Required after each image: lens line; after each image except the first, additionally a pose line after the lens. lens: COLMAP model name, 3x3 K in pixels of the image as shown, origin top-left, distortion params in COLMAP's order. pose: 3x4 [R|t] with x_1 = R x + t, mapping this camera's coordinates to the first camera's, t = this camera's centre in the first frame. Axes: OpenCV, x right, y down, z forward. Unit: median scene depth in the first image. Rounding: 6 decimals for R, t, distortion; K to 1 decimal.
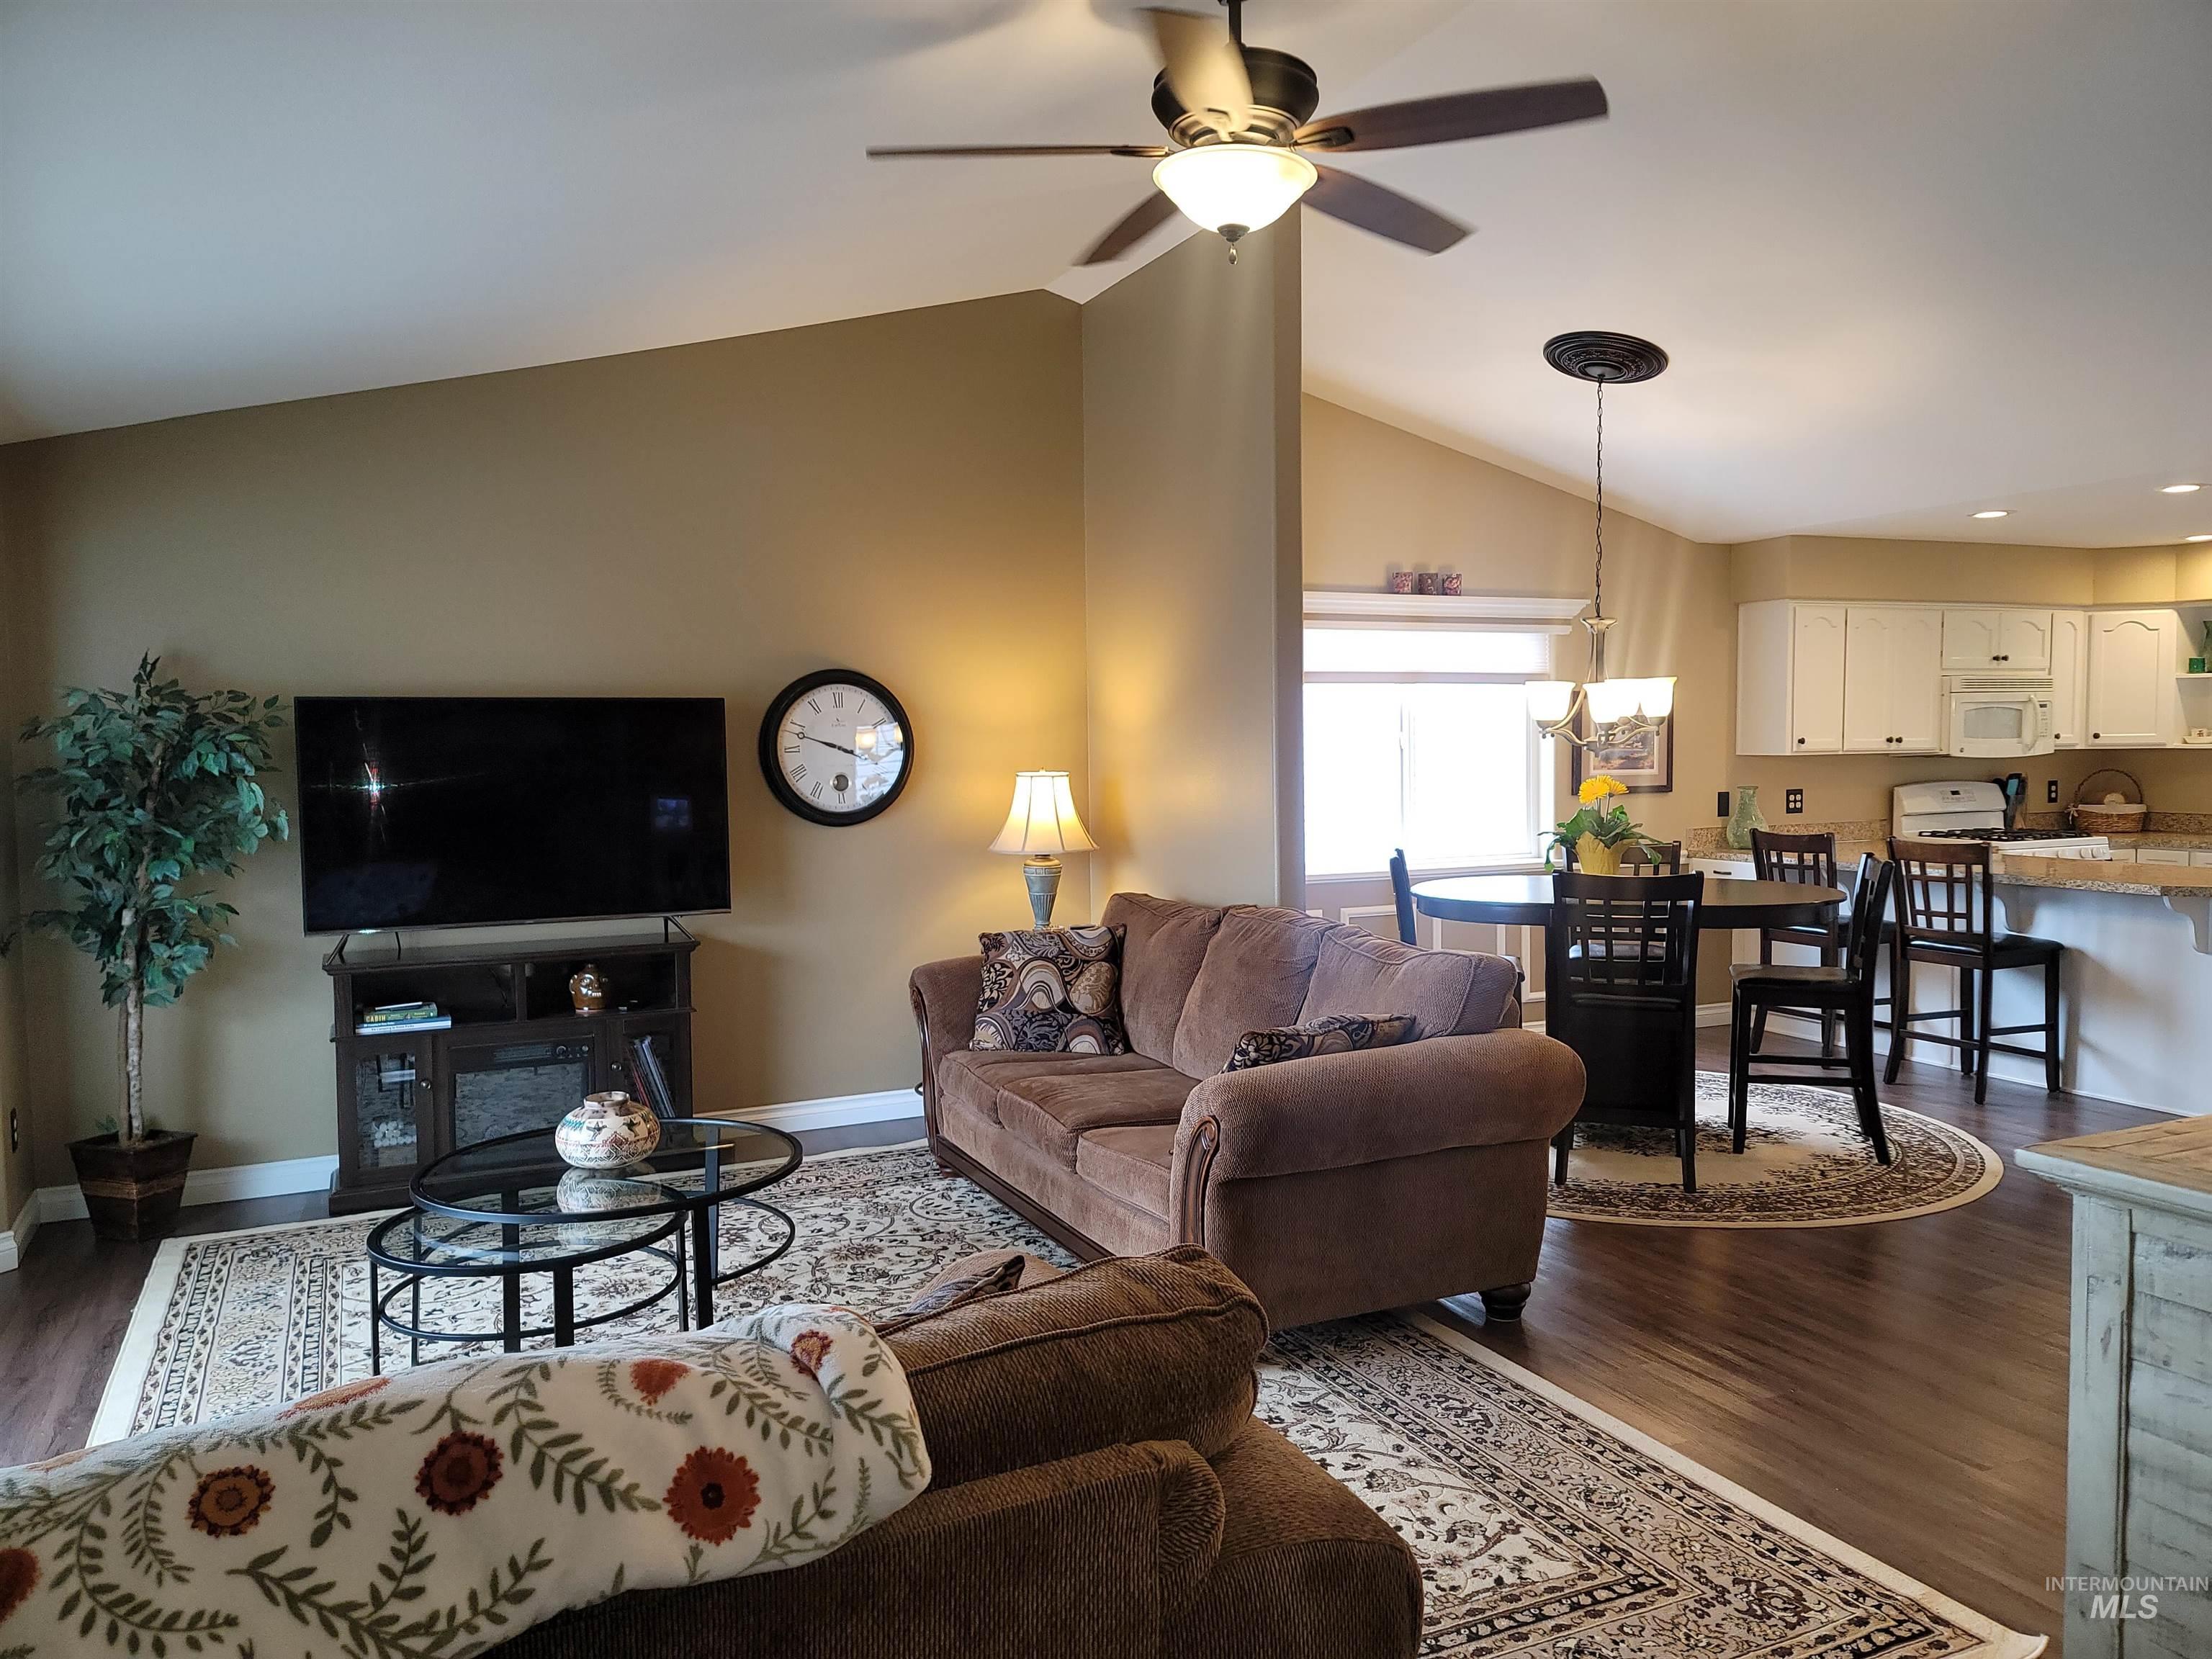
lens RADIAL K [[1610.4, 0, 1126.1], [0, 1610.4, 834.8], [0, 0, 1]] dist [0.083170, -0.064179]
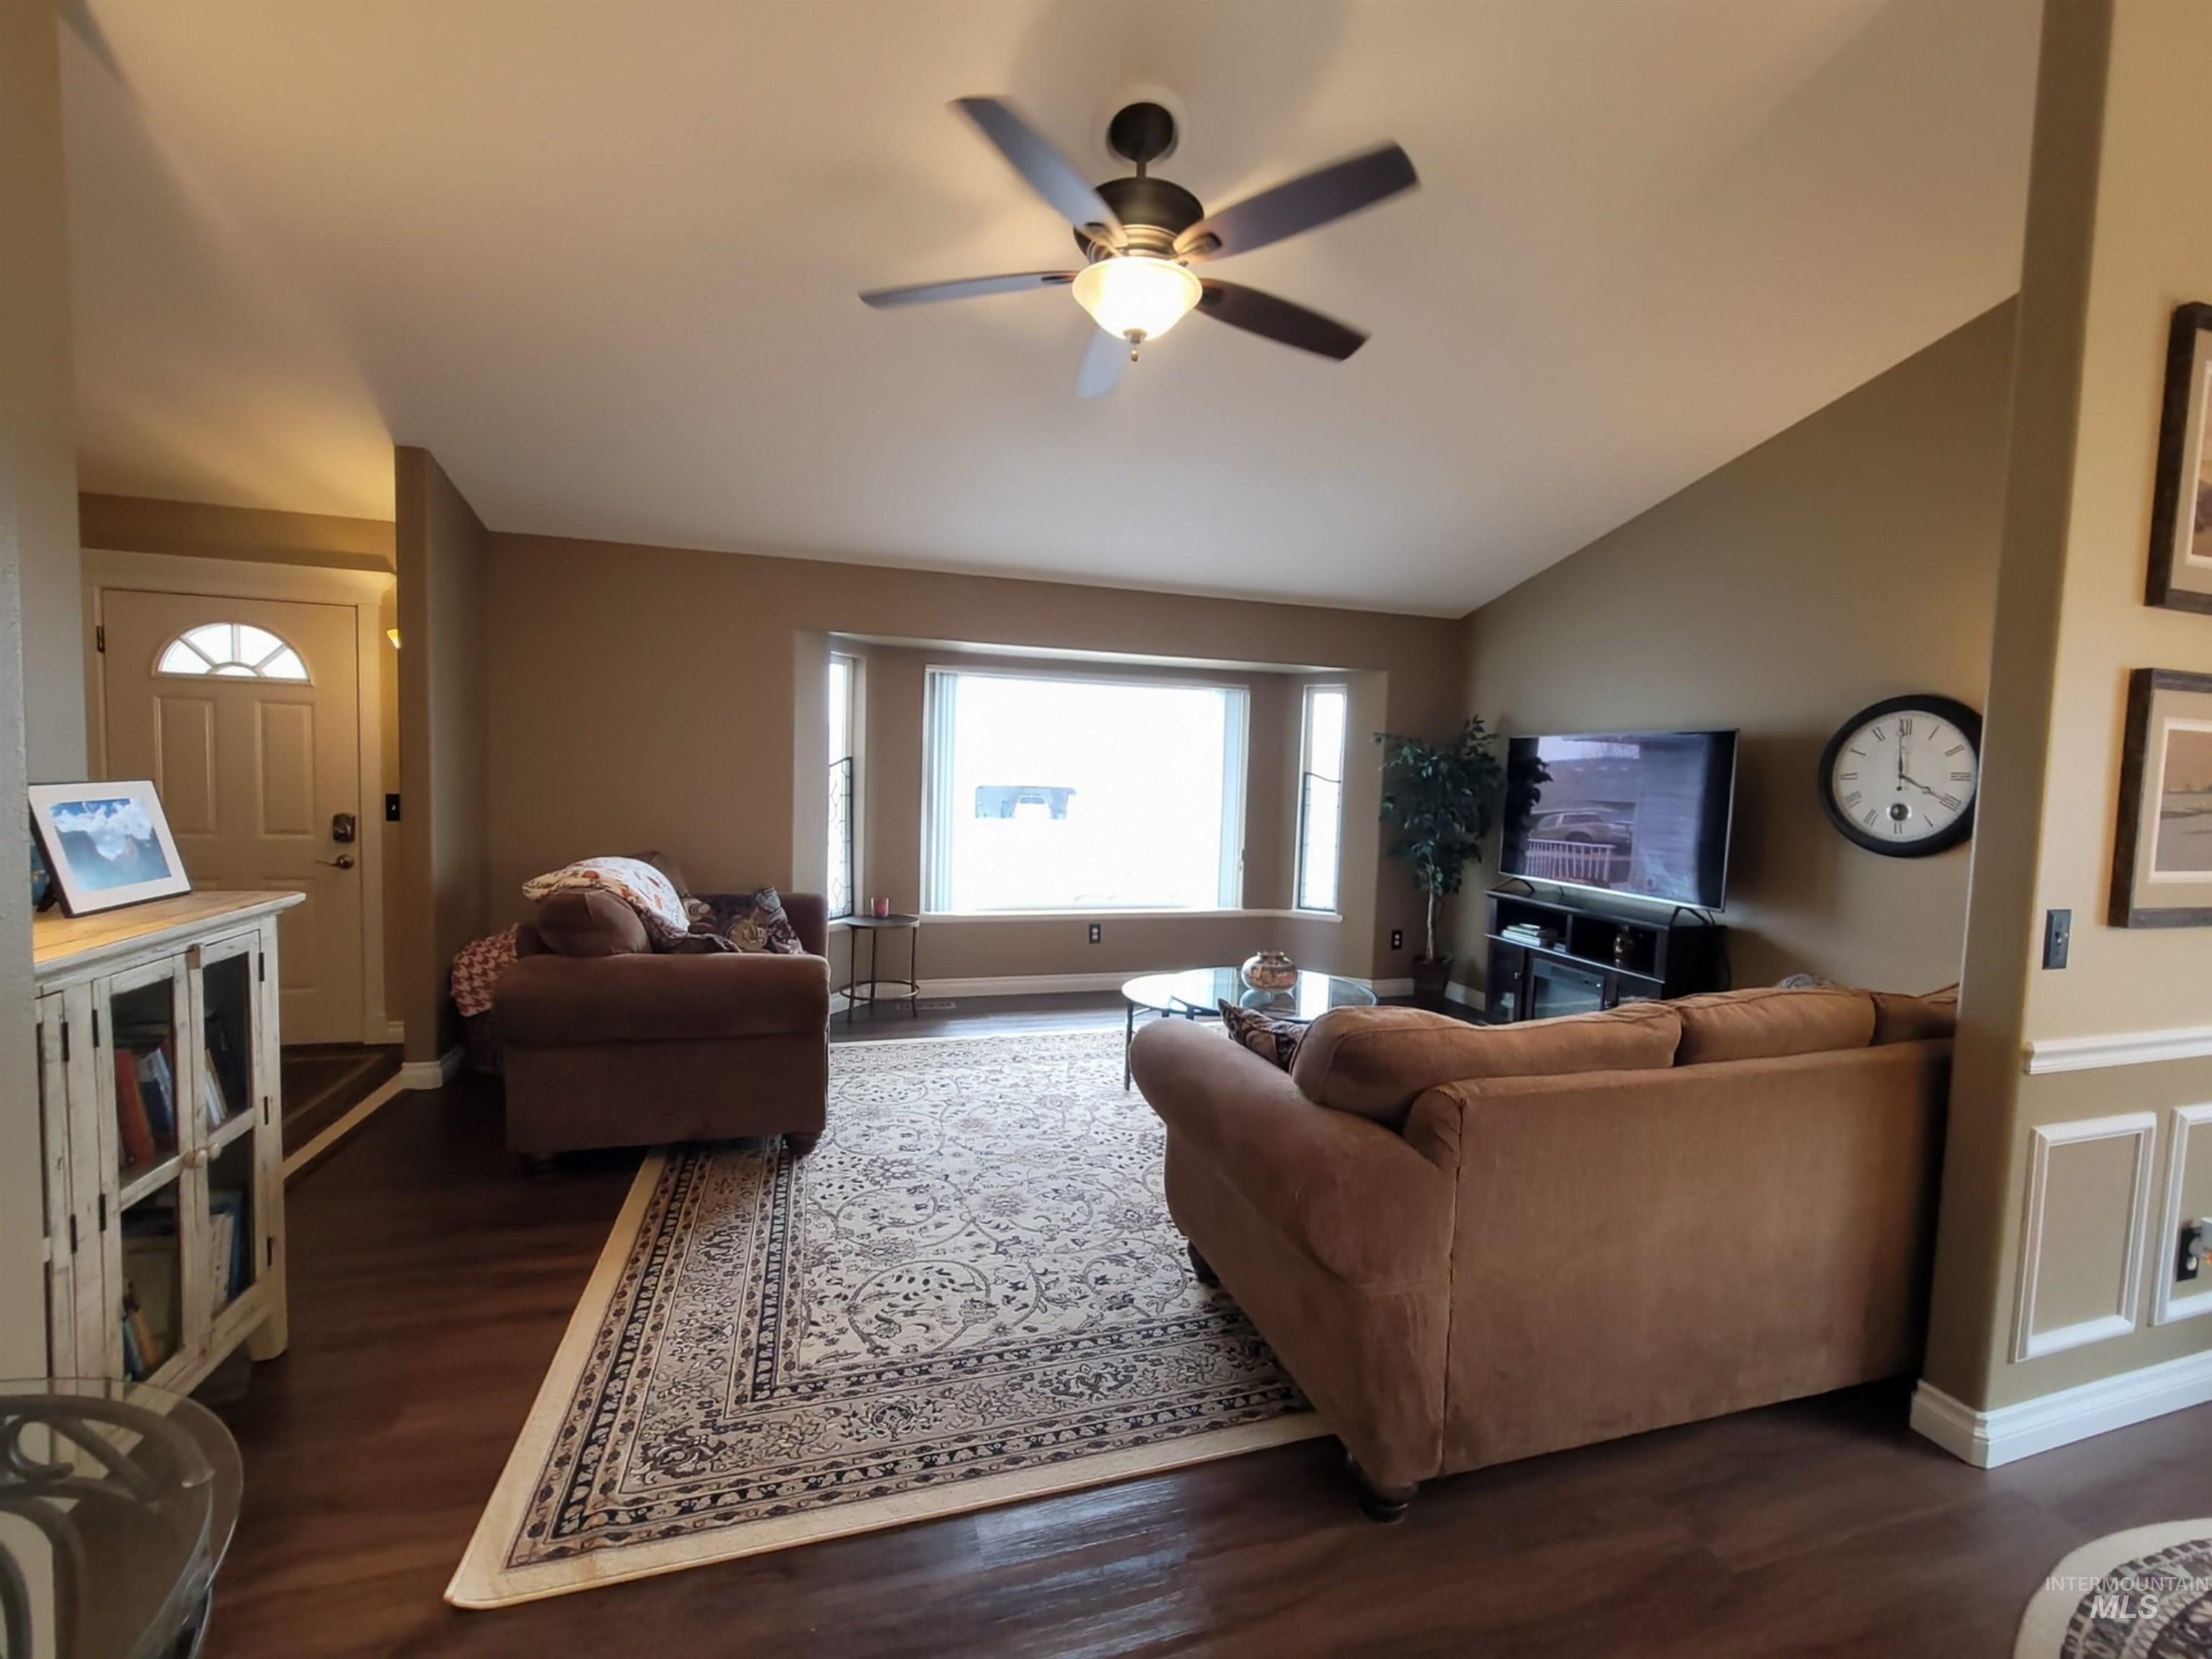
lens RADIAL K [[909.3, 0, 1086.1], [0, 909.3, 827.1], [0, 0, 1]] dist [0.000142, 0.012856]
pose [[-0.154319, 0.071532, -0.985428, 0.518705], [-0.090577, 0.992151, 0.086205, -0.031751], [0.983860, 0.102560, -0.146629, 0.722001]]
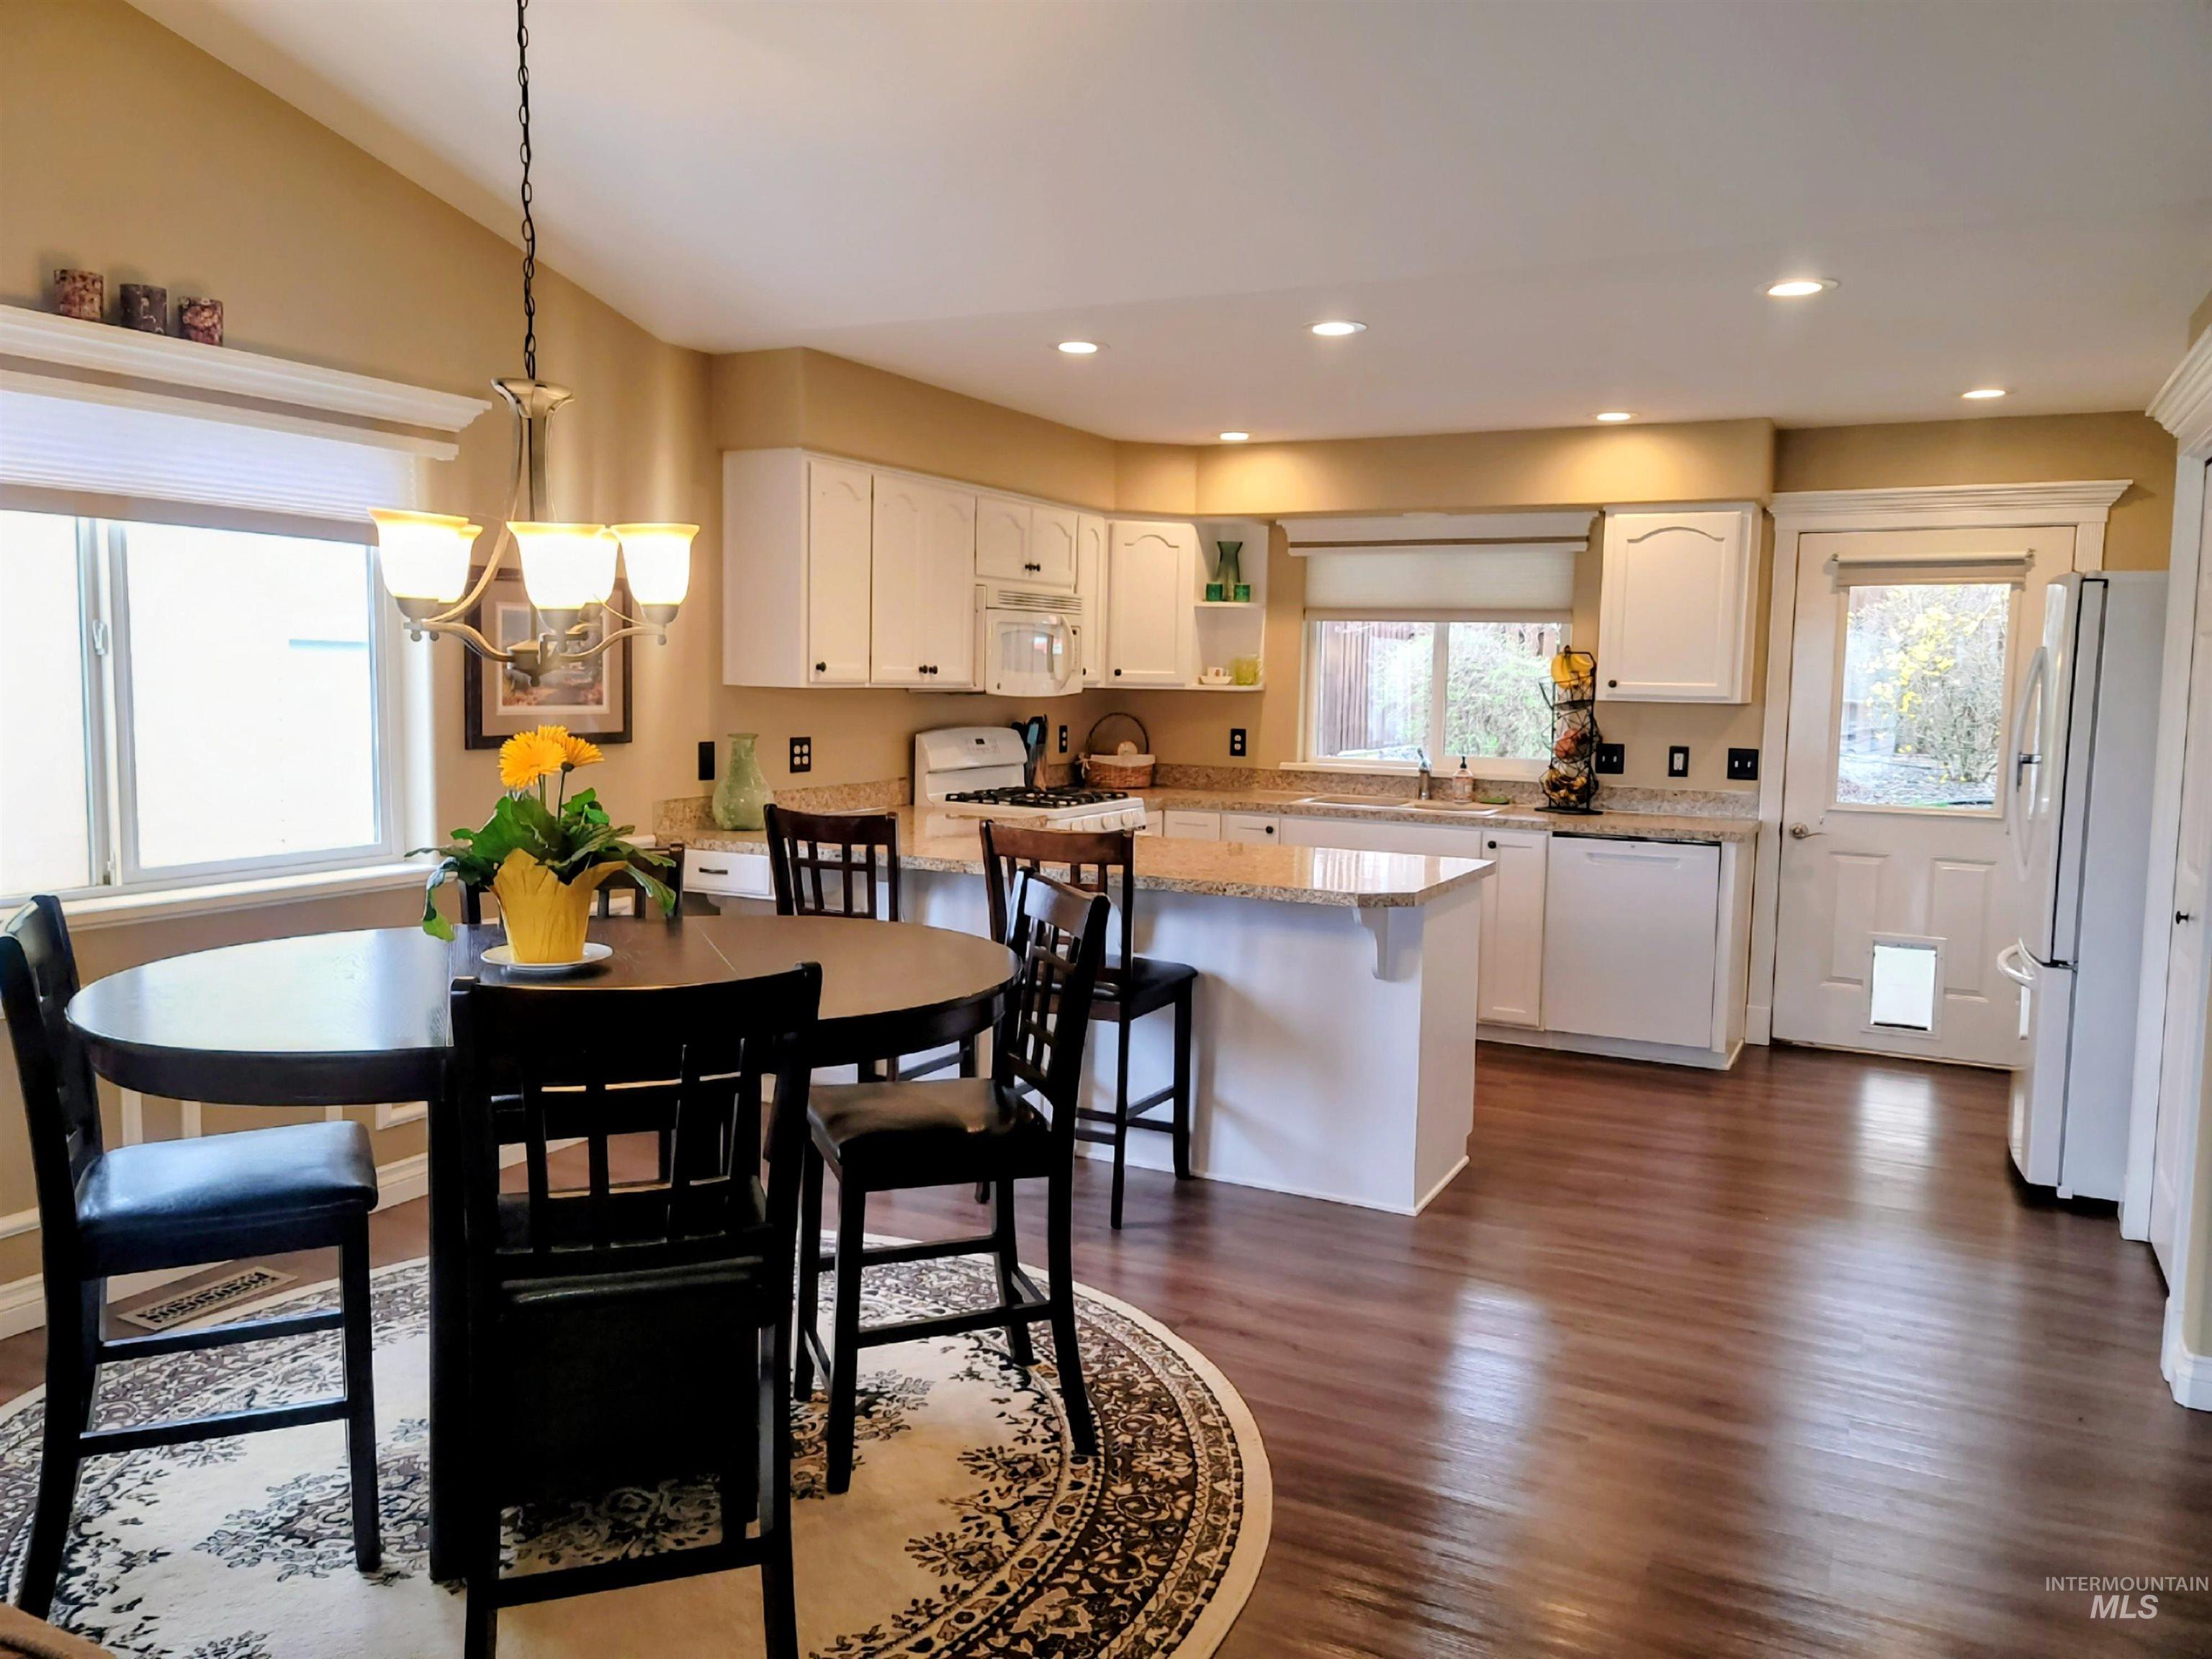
lens RADIAL K [[1607.6, 0, 1107.3], [0, 1607.6, 811.9], [0, 0, 1]] dist [0.079573, -0.067405]
pose [[0.791050, -0.025870, 0.611204, 0.157537], [0.006095, 0.999389, 0.034412, -0.030944], [-0.611721, -0.023497, 0.790724, 0.621462]]
